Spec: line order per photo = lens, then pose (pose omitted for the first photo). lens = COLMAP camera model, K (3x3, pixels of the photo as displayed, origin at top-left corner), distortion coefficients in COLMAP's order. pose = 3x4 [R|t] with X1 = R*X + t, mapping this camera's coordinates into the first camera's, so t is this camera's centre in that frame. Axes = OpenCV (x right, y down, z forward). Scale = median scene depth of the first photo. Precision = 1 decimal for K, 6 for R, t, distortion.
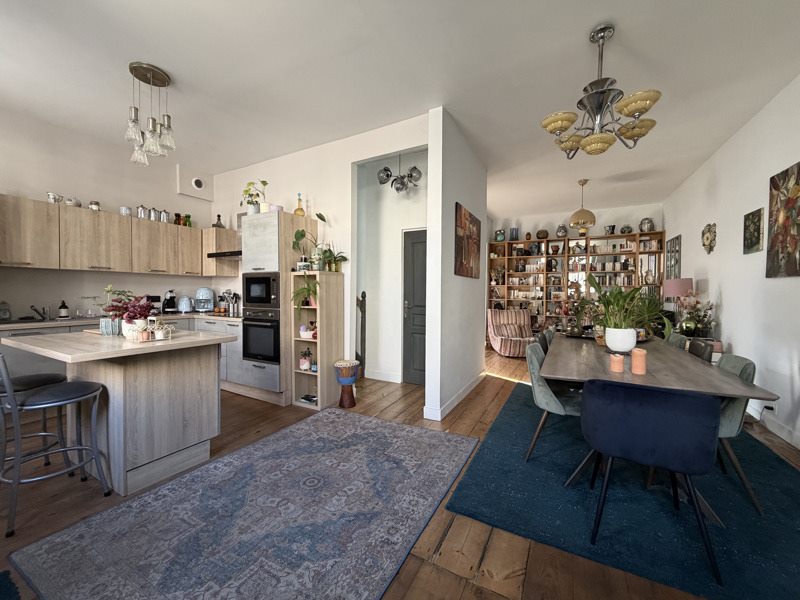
lens RADIAL K [[319.4, 0, 397.6], [0, 319.4, 299.5], [0, 0, 1]] dist [0.002179, -0.000025]
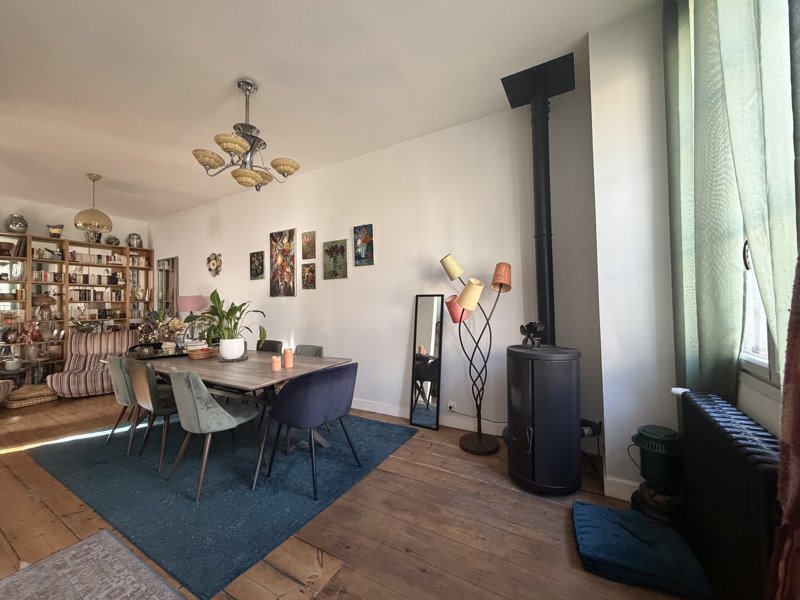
lens RADIAL K [[319.4, 0, 397.6], [0, 319.4, 299.5], [0, 0, 1]] dist [0.002179, -0.000025]
pose [[0.044042, 0.010191, 0.998978, -0.174722], [0.040534, 0.999106, -0.011979, -0.004952], [-0.998207, 0.041020, 0.043589, 0.150164]]
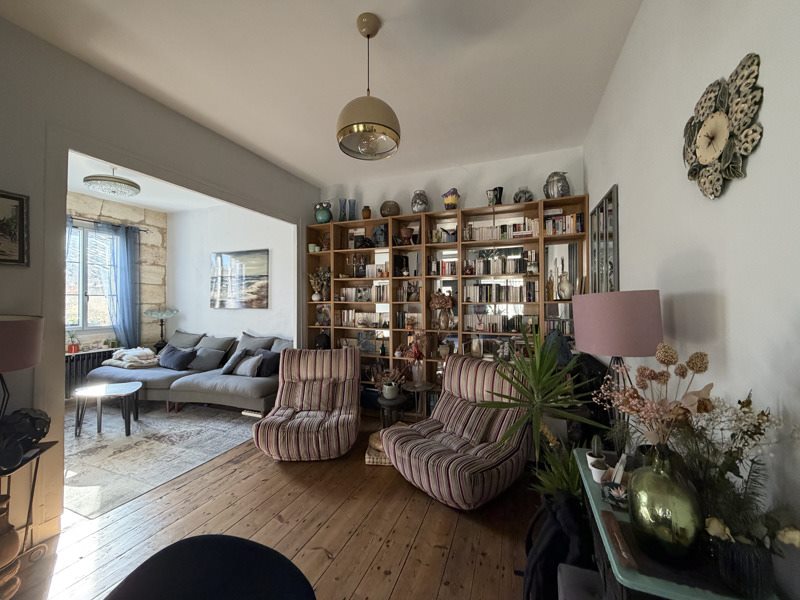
lens RADIAL K [[319.4, 0, 397.6], [0, 319.4, 299.5], [0, 0, 1]] dist [0.002179, -0.000025]
pose [[0.992454, -0.007306, 0.122396, 0.456842], [0.010937, 0.999519, -0.029017, -0.036472], [-0.122125, 0.030136, 0.992057, 0.521032]]
